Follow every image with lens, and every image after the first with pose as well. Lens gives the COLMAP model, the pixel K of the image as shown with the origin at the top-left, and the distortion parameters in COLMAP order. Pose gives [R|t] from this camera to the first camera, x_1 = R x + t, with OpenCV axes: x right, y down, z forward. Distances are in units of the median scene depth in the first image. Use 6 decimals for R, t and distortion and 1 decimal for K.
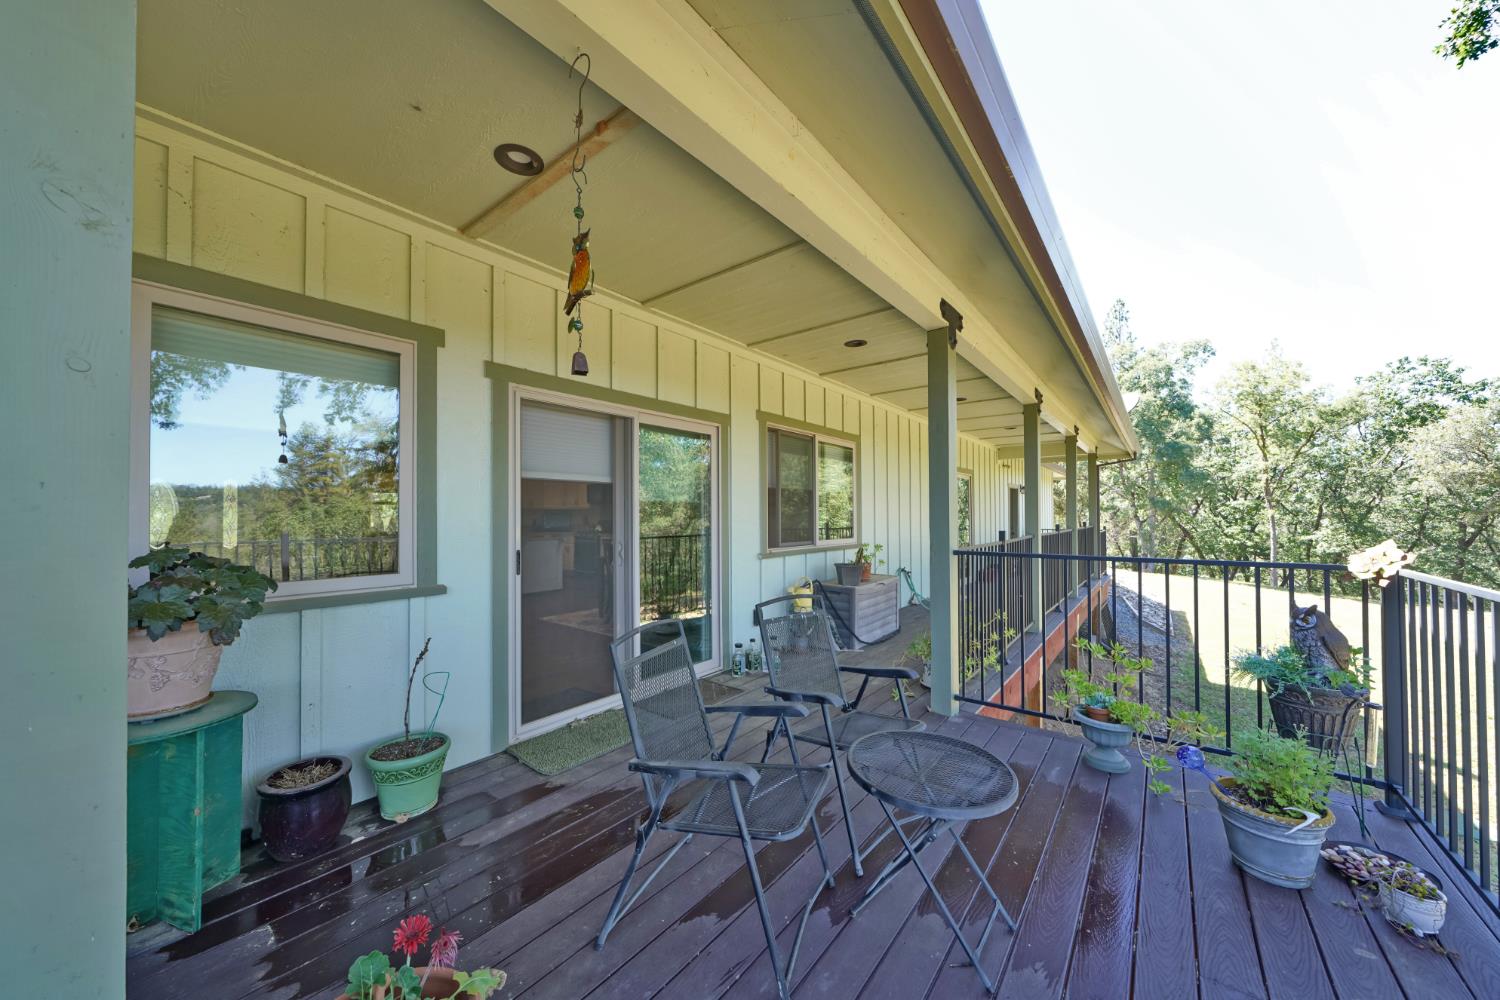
lens RADIAL K [[513.7, 0, 750.1], [0, 513.7, 505.6], [0, 0, 1]] dist [-0.003089, 0.000242]
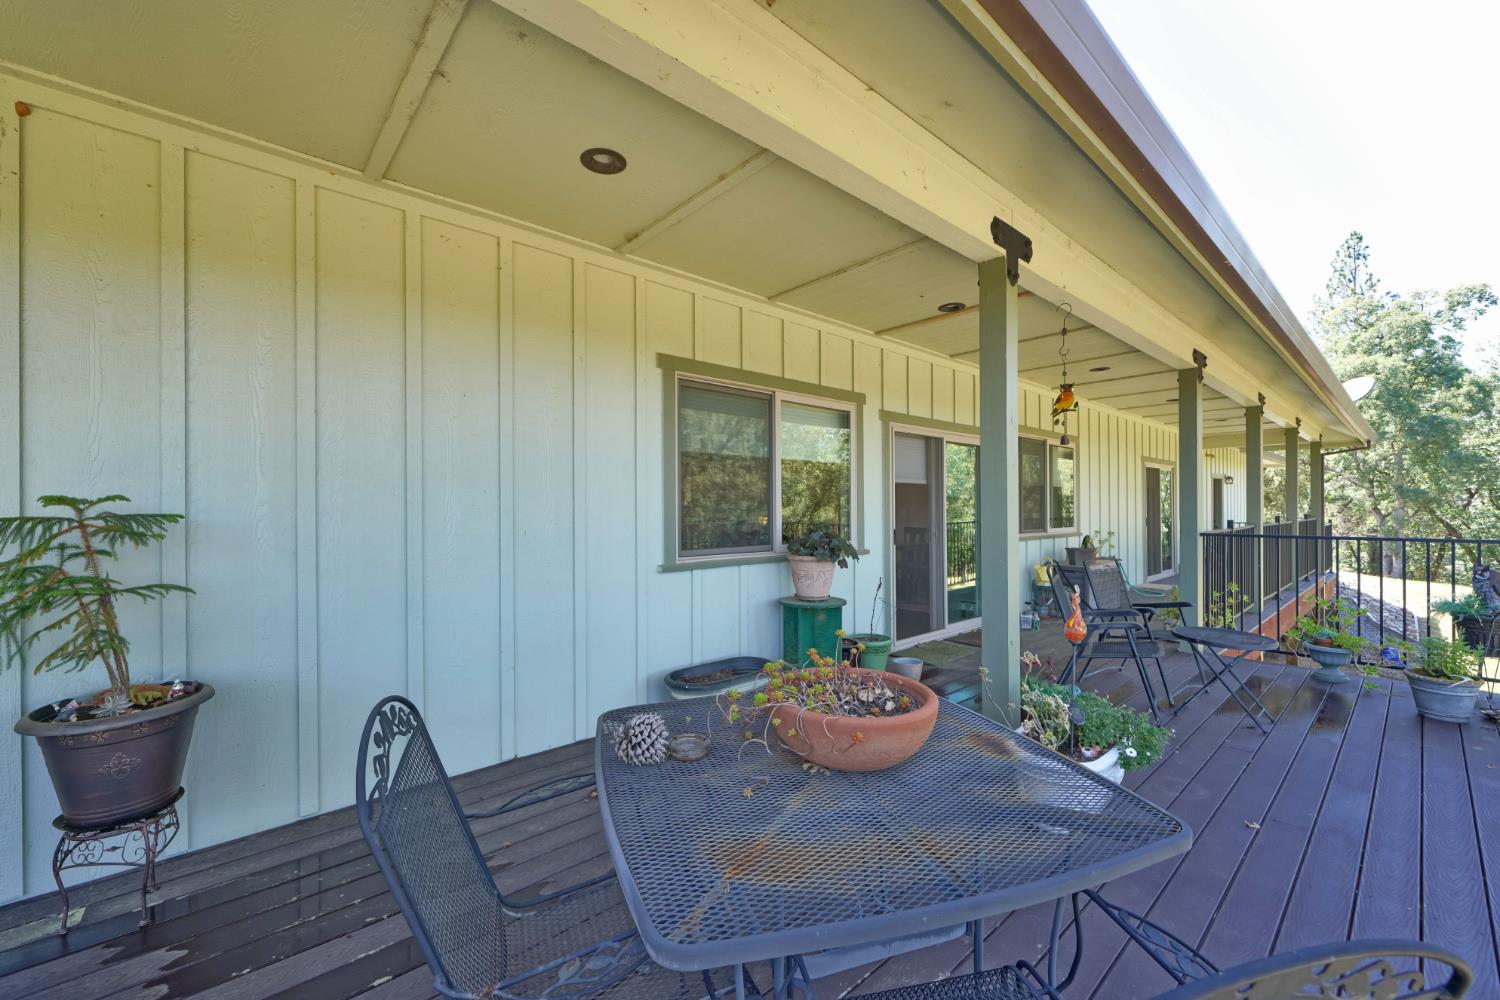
lens RADIAL K [[609.1, 0, 727.1], [0, 609.1, 503.3], [0, 0, 1]] dist [-0.000127, 0.000354]
pose [[0.984528, -0.000809, -0.175228, -0.195724], [0.002846, 0.999931, 0.011372, -0.004265], [0.175207, -0.011695, 0.984462, -0.283627]]
